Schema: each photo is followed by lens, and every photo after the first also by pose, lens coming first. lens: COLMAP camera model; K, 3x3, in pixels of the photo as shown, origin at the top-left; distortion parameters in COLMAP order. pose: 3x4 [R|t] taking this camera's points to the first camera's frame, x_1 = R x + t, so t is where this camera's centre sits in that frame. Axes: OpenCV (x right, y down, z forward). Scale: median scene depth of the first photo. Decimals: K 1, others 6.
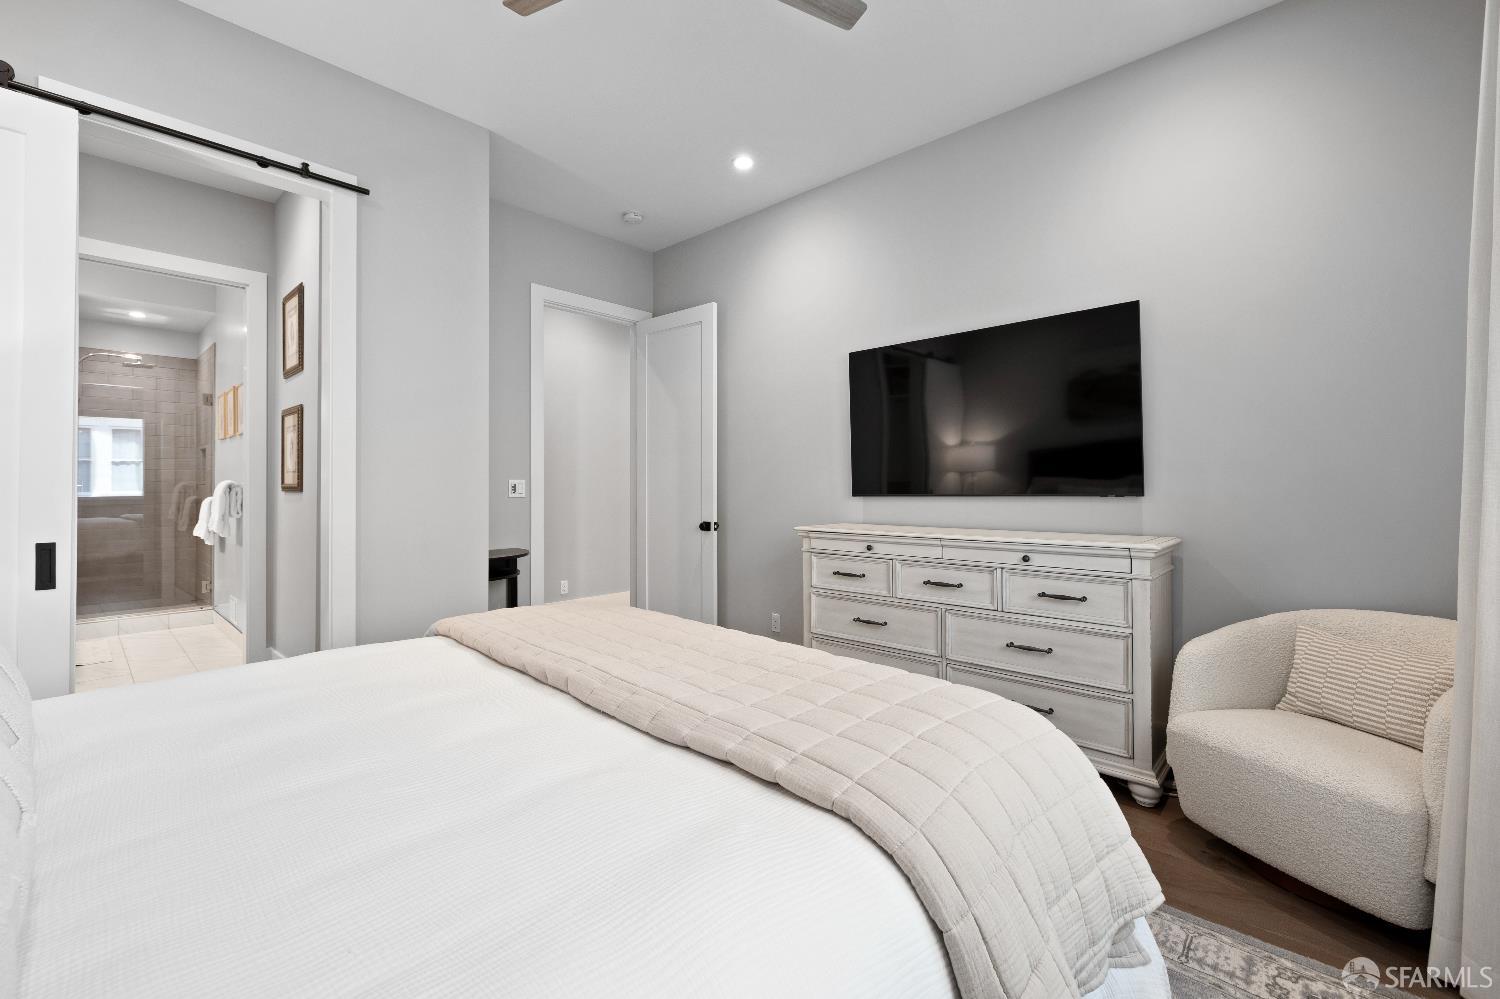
lens RADIAL K [[626.8, 0, 743.8], [0, 626.8, 498.4], [0, 0, 1]] dist [0.000664, 0.000012]
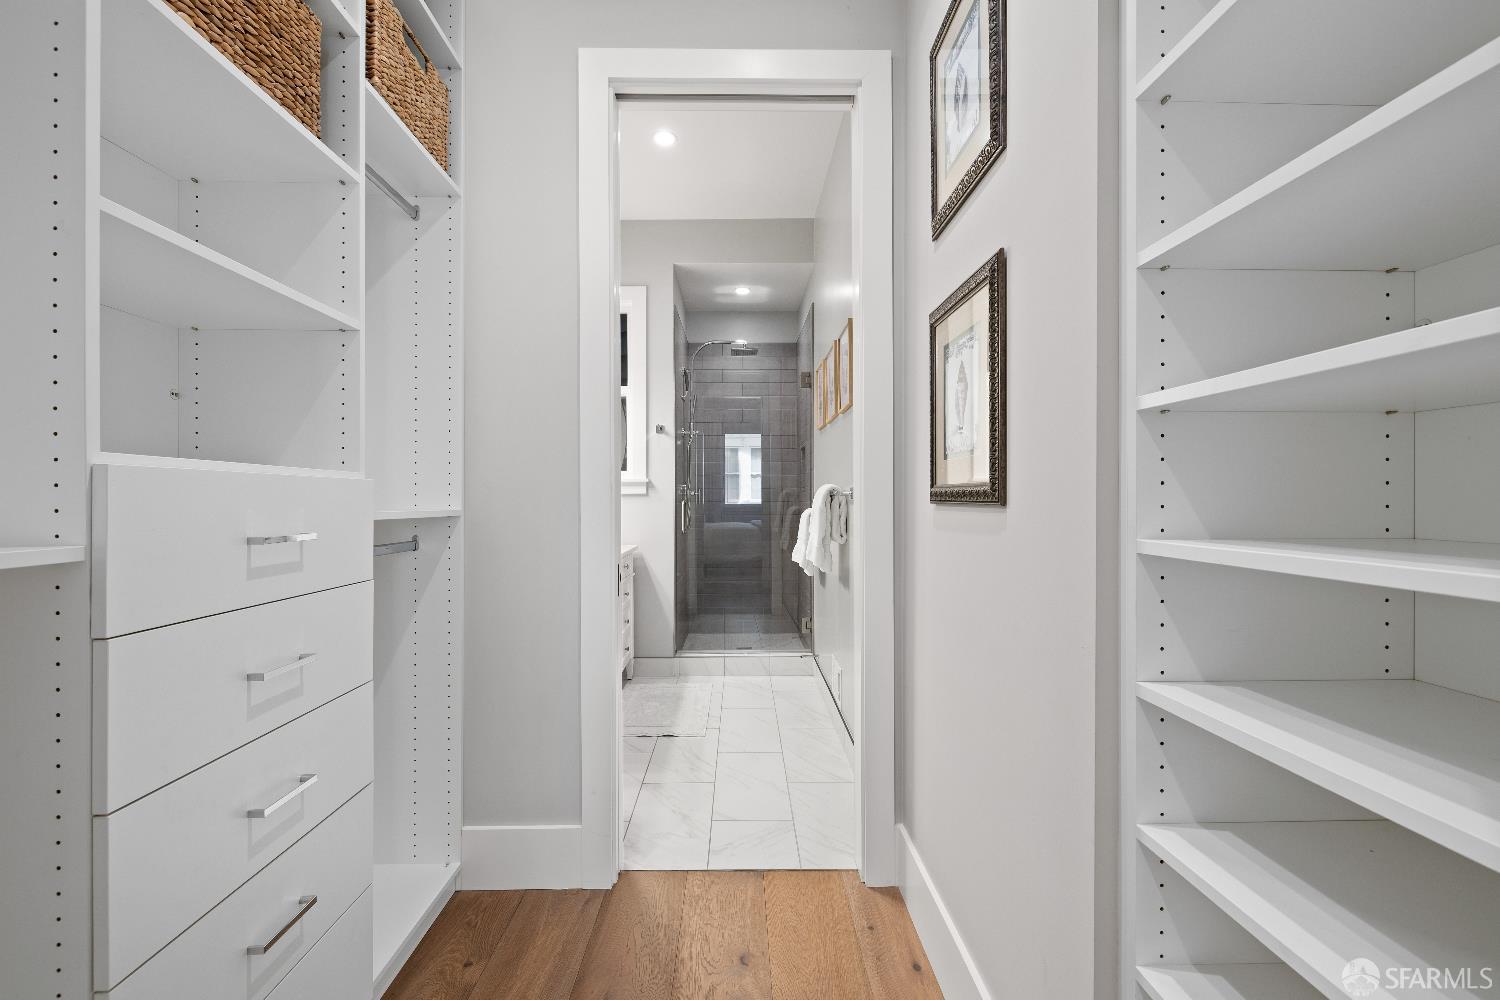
lens RADIAL K [[626.8, 0, 743.8], [0, 626.8, 498.9], [0, 0, 1]] dist [0.000664, 0.000012]
pose [[0.685152, -0.008771, -0.728348, -0.360389], [0.005243, 0.999961, -0.007110, -0.008316], [0.728381, 0.001052, 0.685171, 0.431351]]
